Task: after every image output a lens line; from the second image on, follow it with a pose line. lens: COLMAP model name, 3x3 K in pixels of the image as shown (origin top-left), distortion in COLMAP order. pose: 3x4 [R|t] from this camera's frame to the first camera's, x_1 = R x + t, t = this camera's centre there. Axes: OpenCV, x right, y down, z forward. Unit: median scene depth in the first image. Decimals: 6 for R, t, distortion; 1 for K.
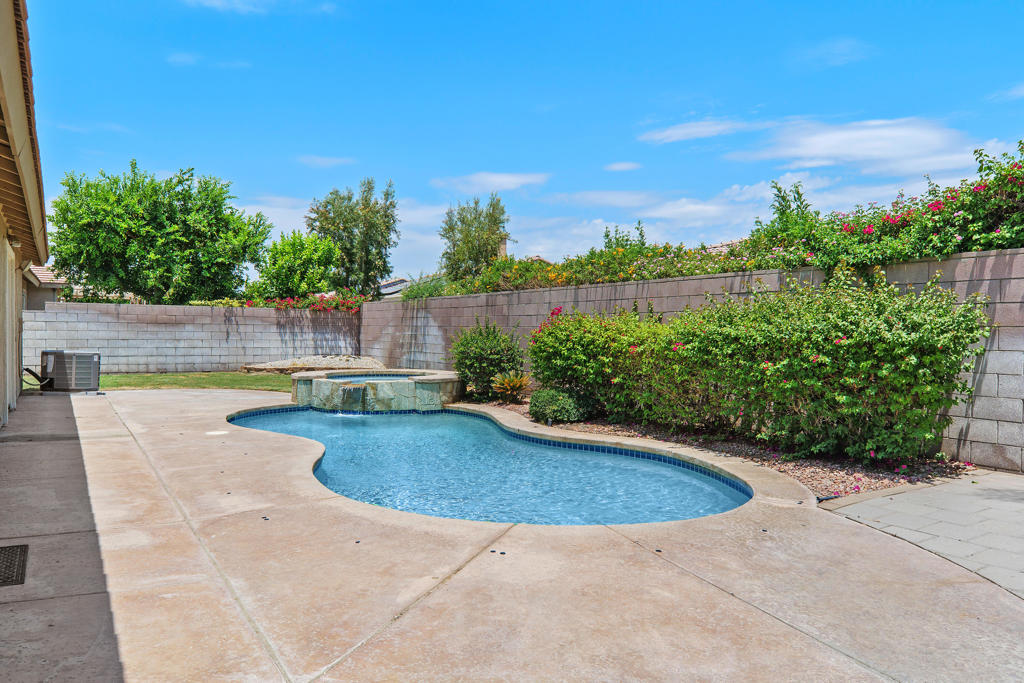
lens RADIAL K [[748.3, 0, 512.0], [0, 748.3, 343.2], [0, 0, 1]] dist [0.113159, 0.001786]
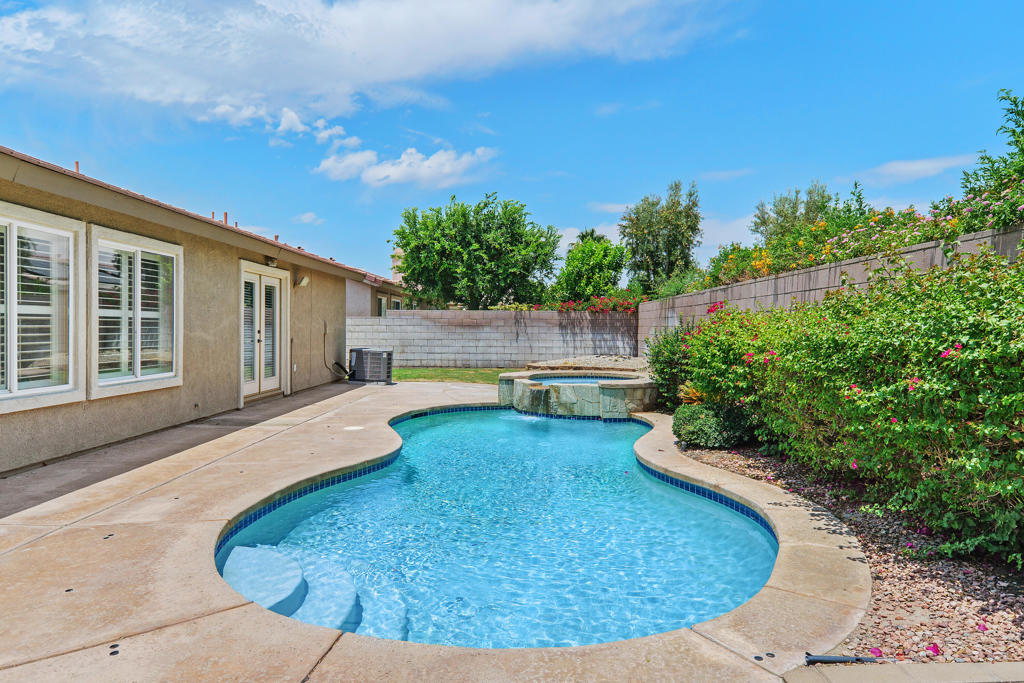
lens RADIAL K [[667.0, 0, 511.6], [0, 667.0, 331.5], [0, 0, 1]] dist [0.033984, -0.003616]
pose [[0.835912, -0.003958, -0.548849, 0.166933], [-0.003980, 0.999904, -0.013272, -0.003812], [0.548849, 0.013278, 0.835816, 0.173158]]
